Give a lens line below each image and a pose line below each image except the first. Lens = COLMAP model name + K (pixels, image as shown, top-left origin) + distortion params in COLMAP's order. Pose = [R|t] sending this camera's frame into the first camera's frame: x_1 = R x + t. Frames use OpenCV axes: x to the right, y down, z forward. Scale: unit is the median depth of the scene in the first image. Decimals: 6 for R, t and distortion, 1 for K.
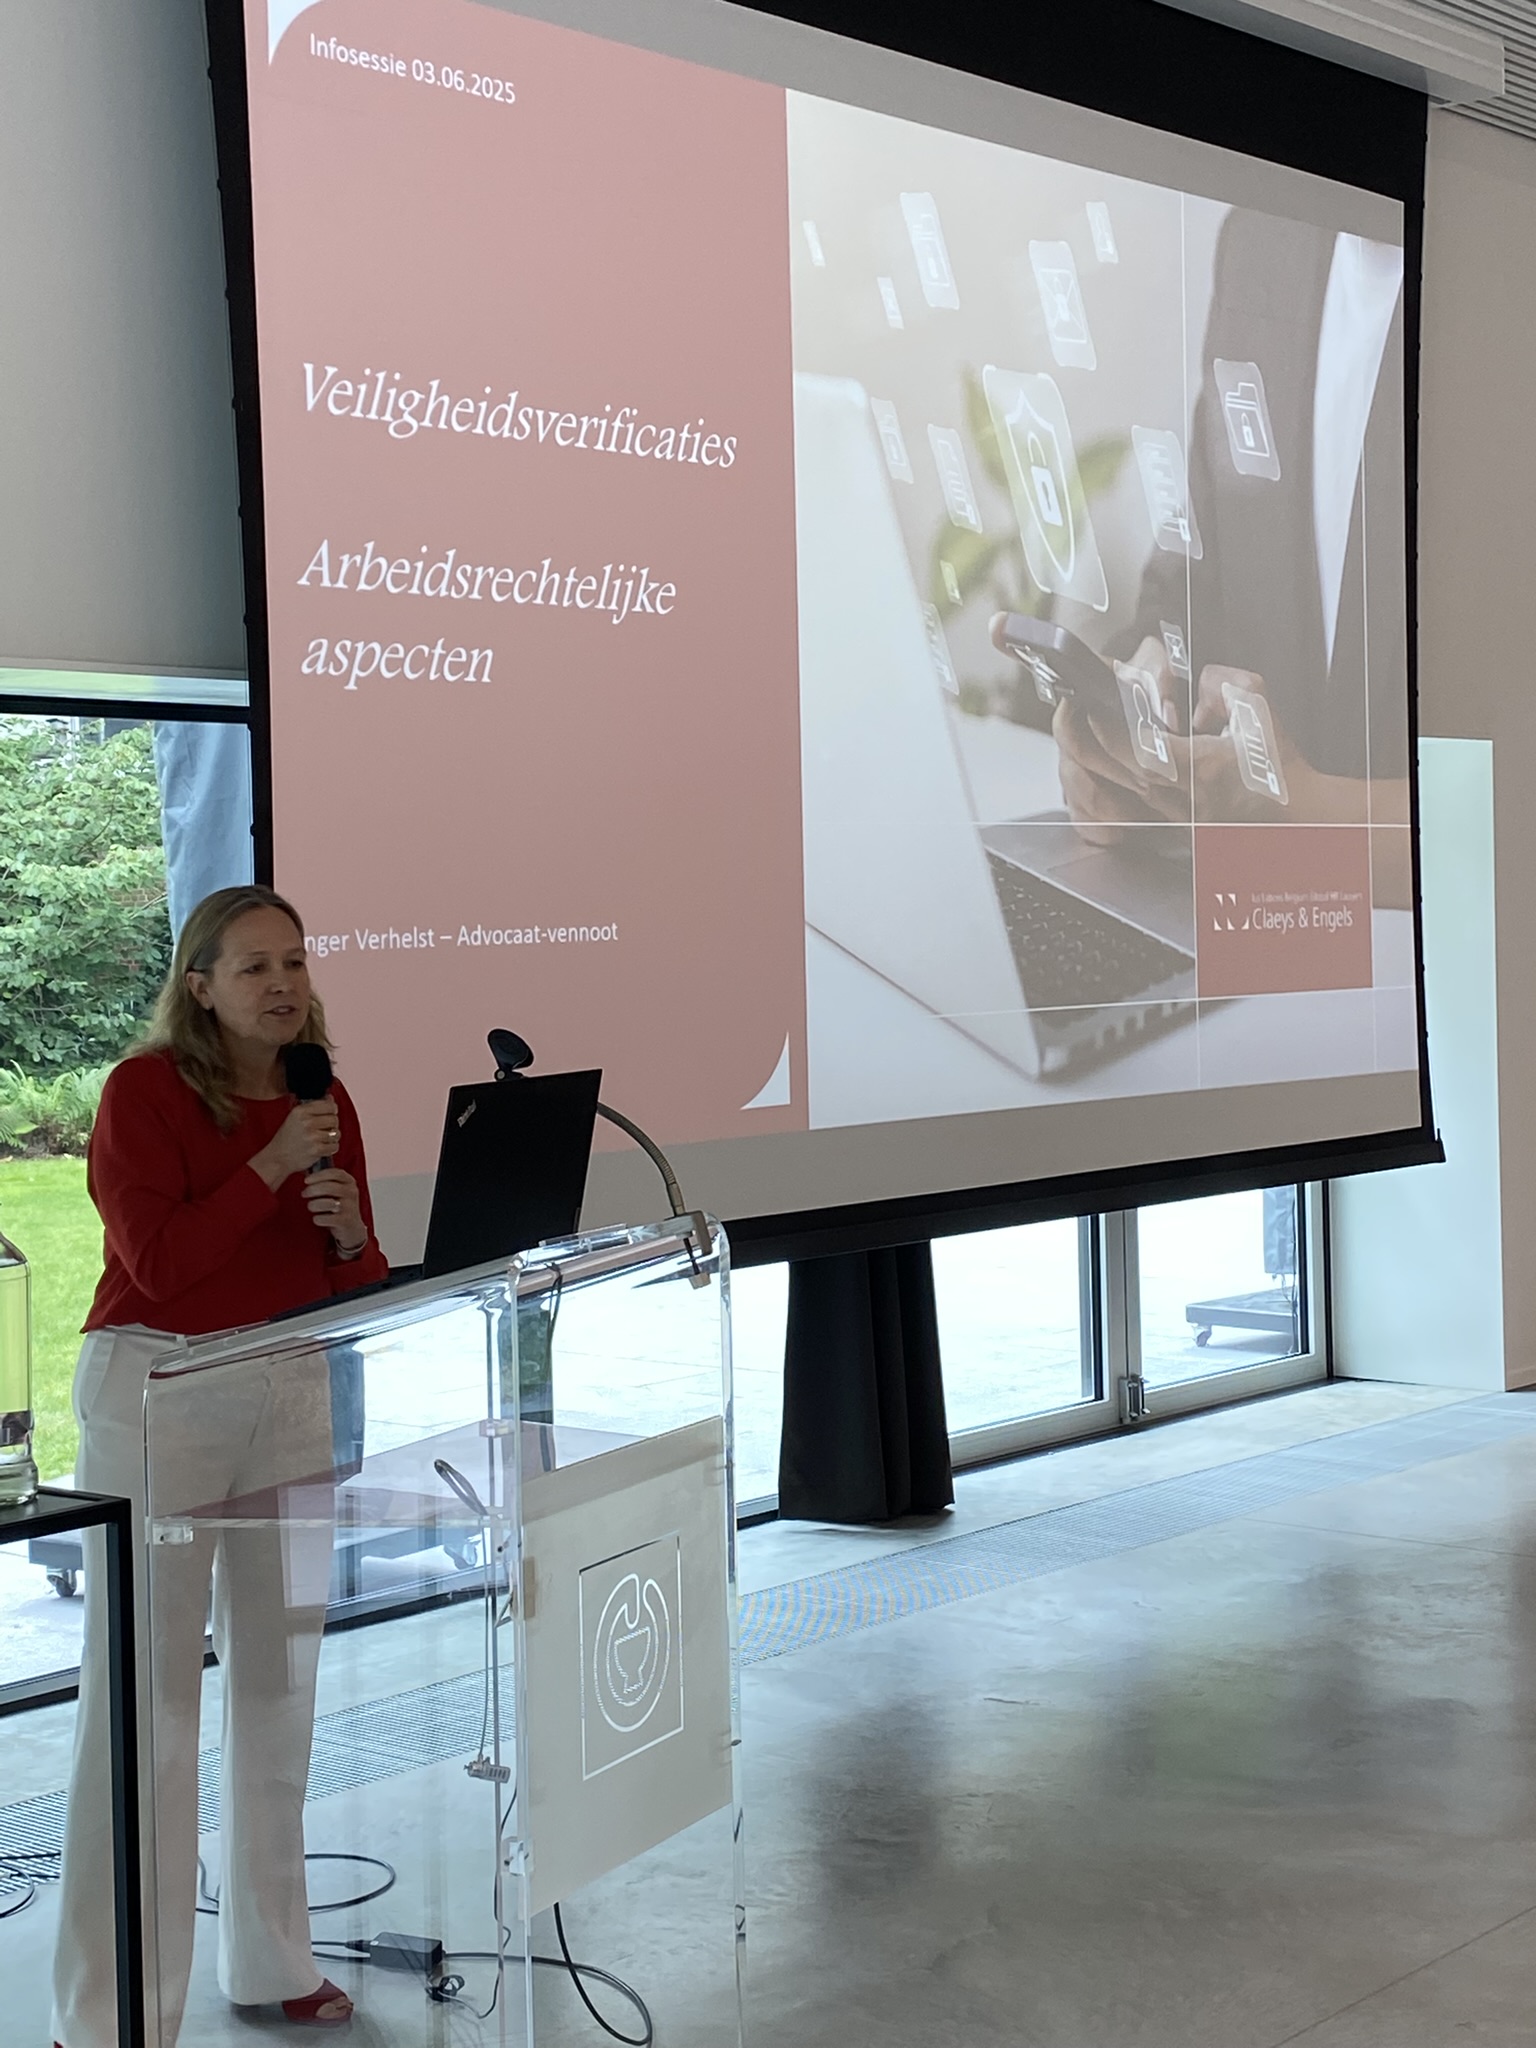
lens RADIAL K [[3158.8, 0, 770.4], [0, 3158.8, 1016.8], [0, 0, 1]] dist [0.089661, 0.000000]
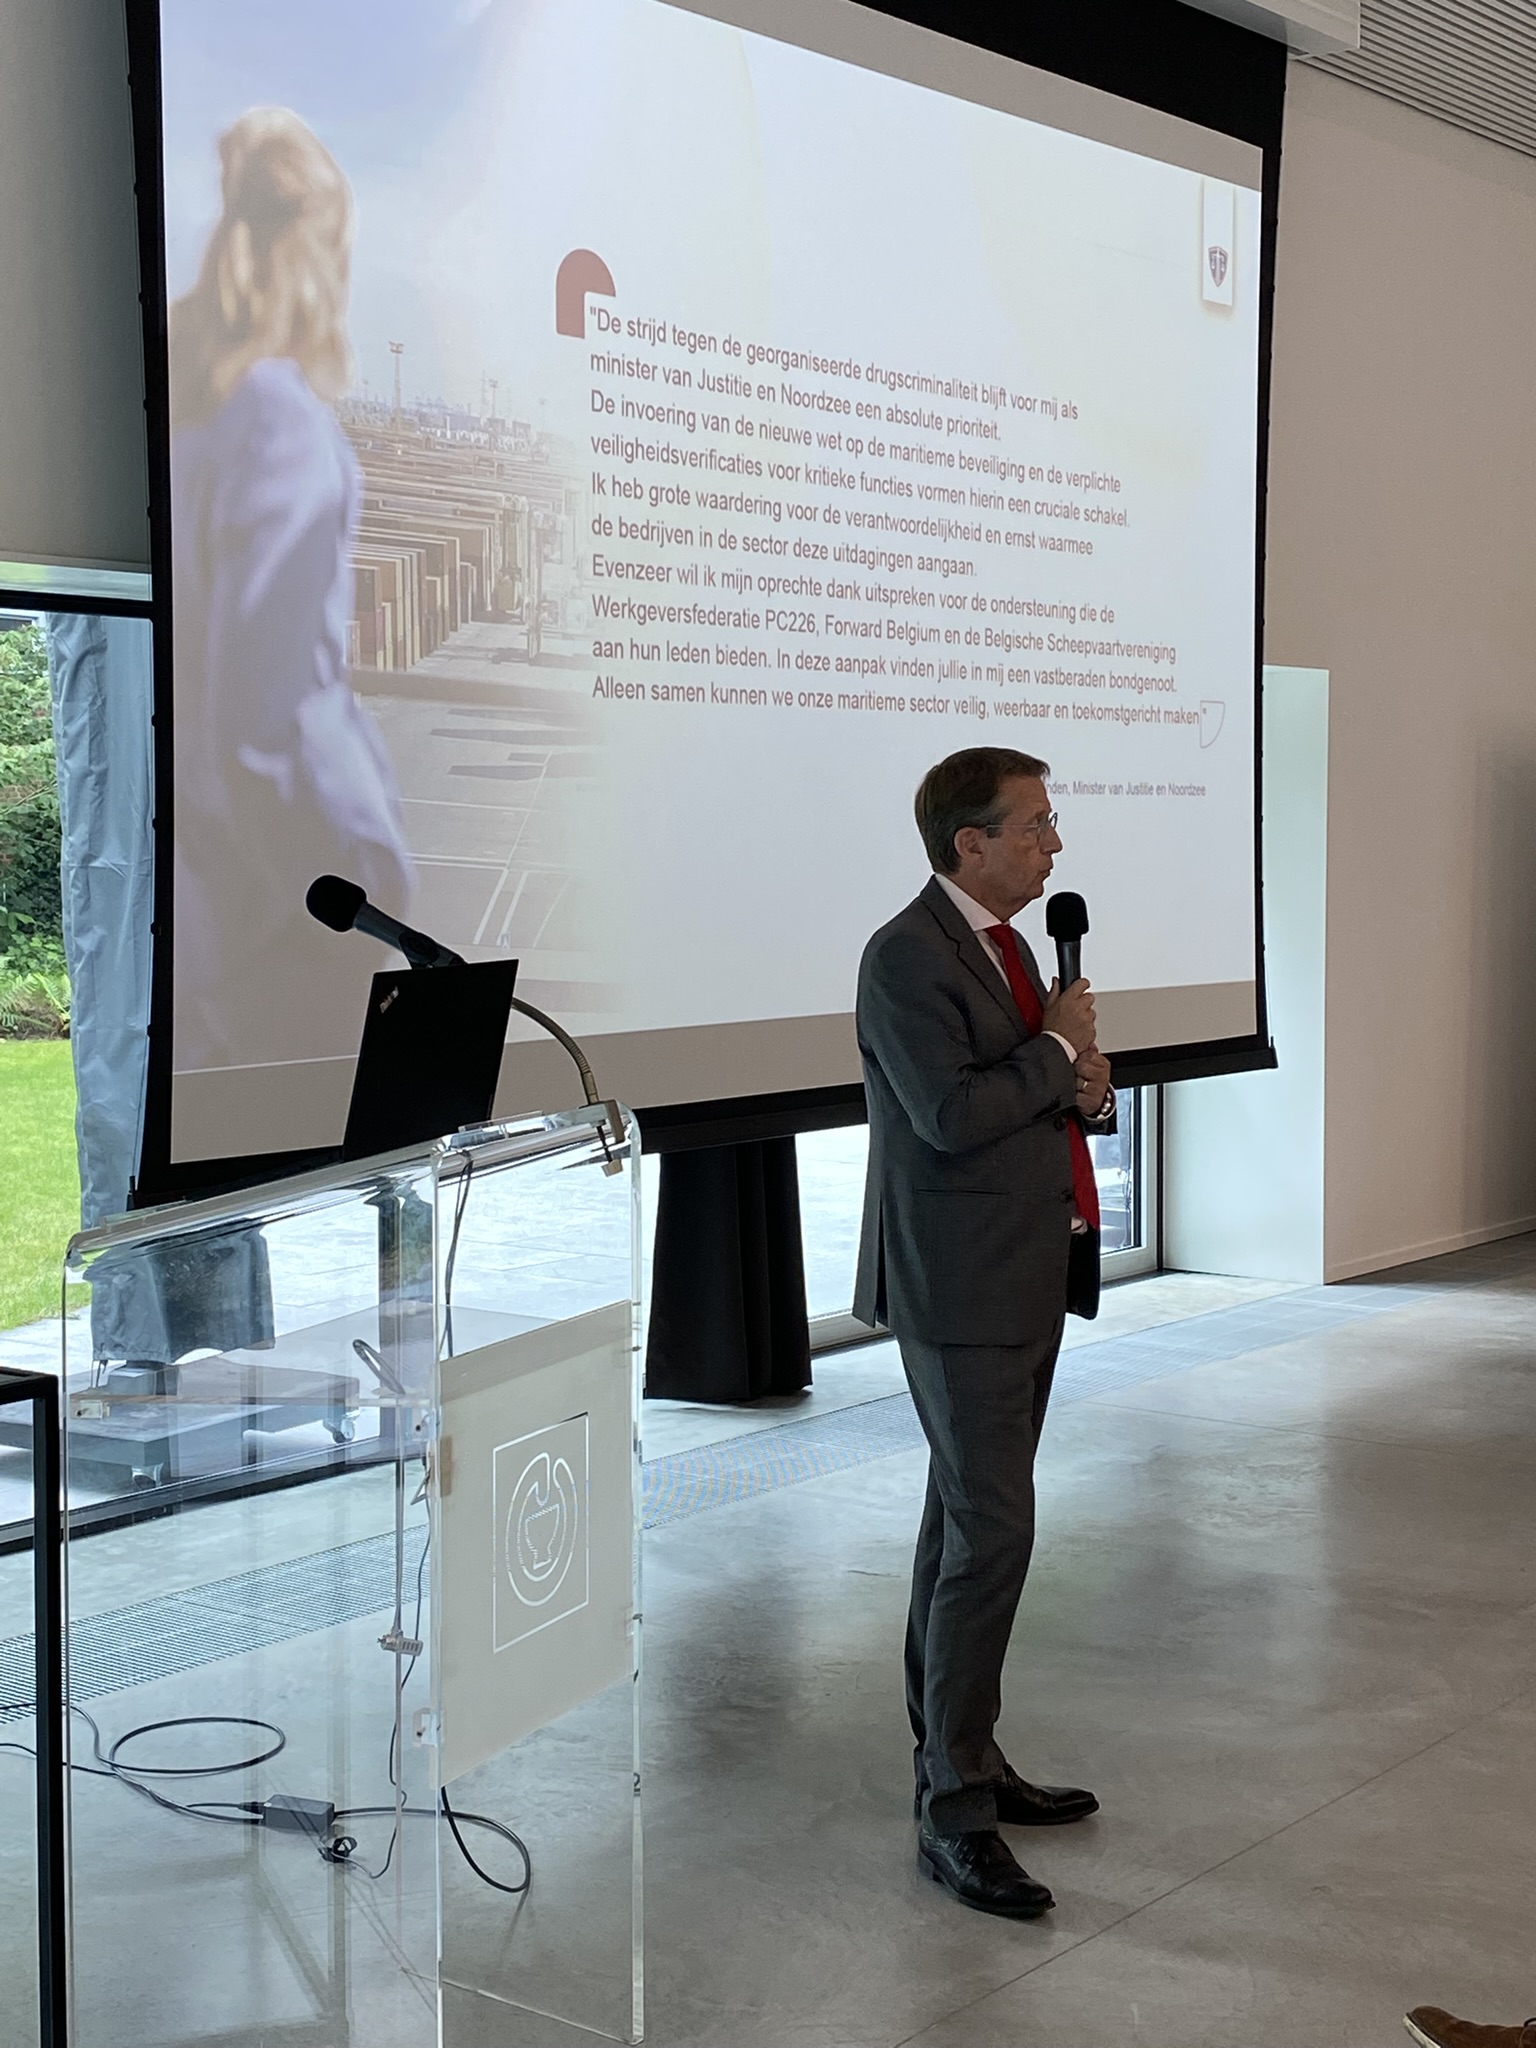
lens RADIAL K [[2976.3, 0, 767.8], [0, 2976.3, 1011.6], [0, 0, 1]] dist [0.091102, 0.000000]
pose [[0.998414, 0.018846, 0.053050, -0.012353], [-0.020394, 0.999378, 0.028779, 0.002255], [-0.052475, -0.029816, 0.998177, 0.020168]]
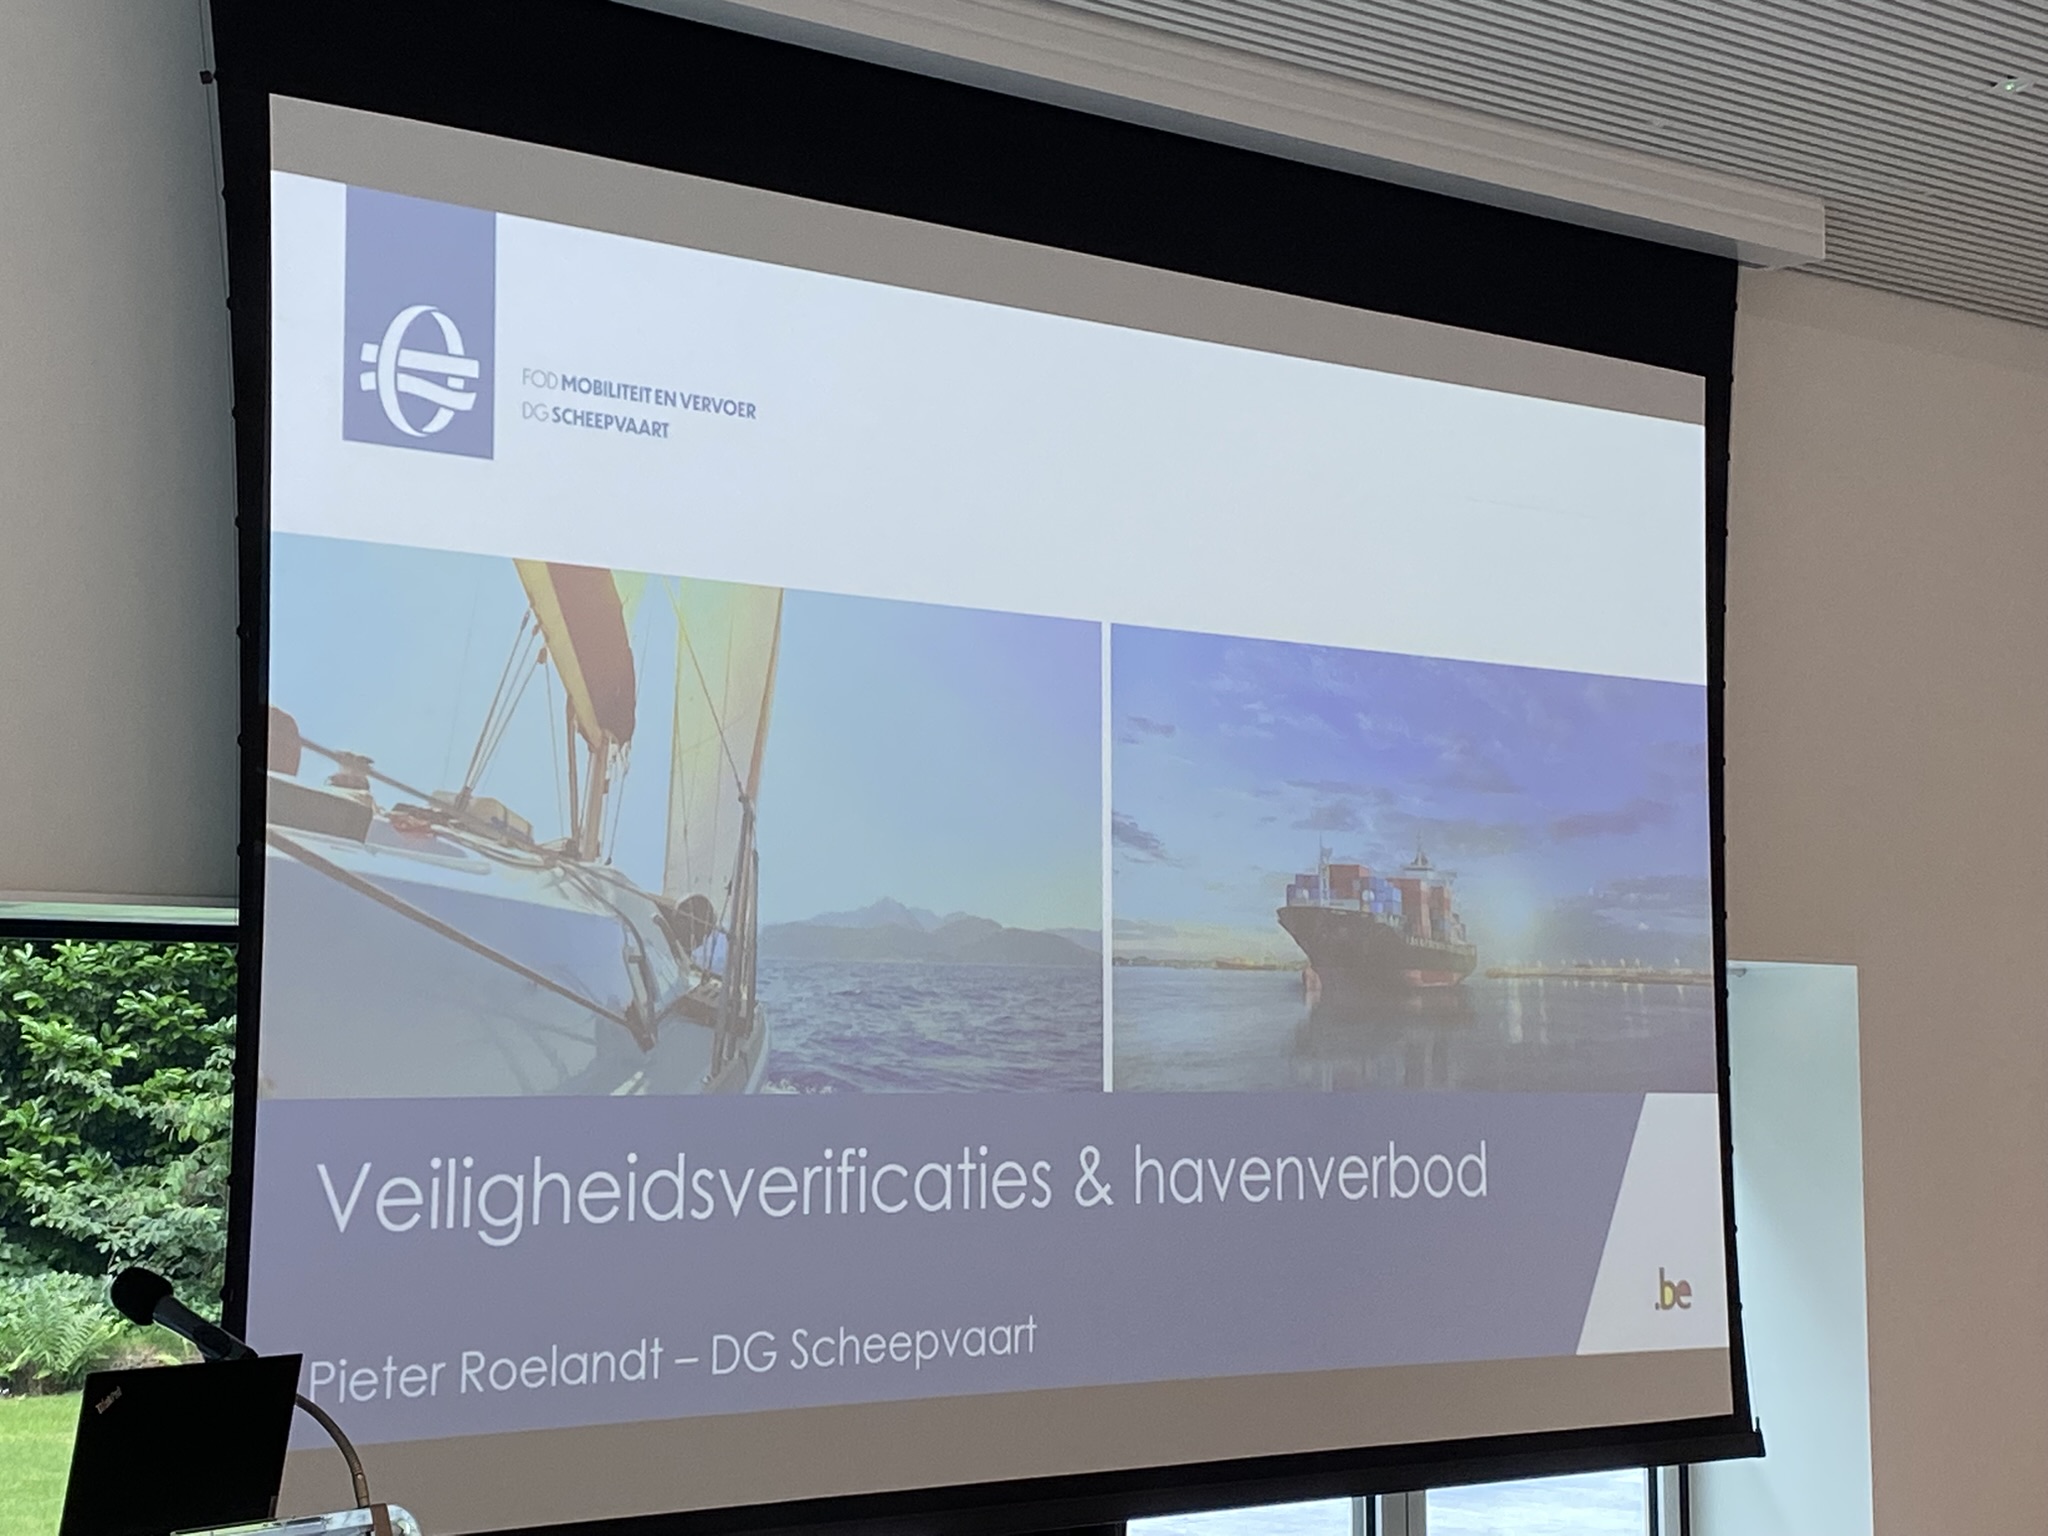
lens RADIAL K [[3816.2, 0, 1034.1], [0, 3816.2, 701.5], [0, 0, 1]] dist [0.060609, 0.000000]
pose [[0.993600, 0.010243, -0.112487, 0.159724], [-0.025342, 0.990707, -0.133633, -0.016356], [0.110073, 0.135628, 0.984626, -0.096359]]
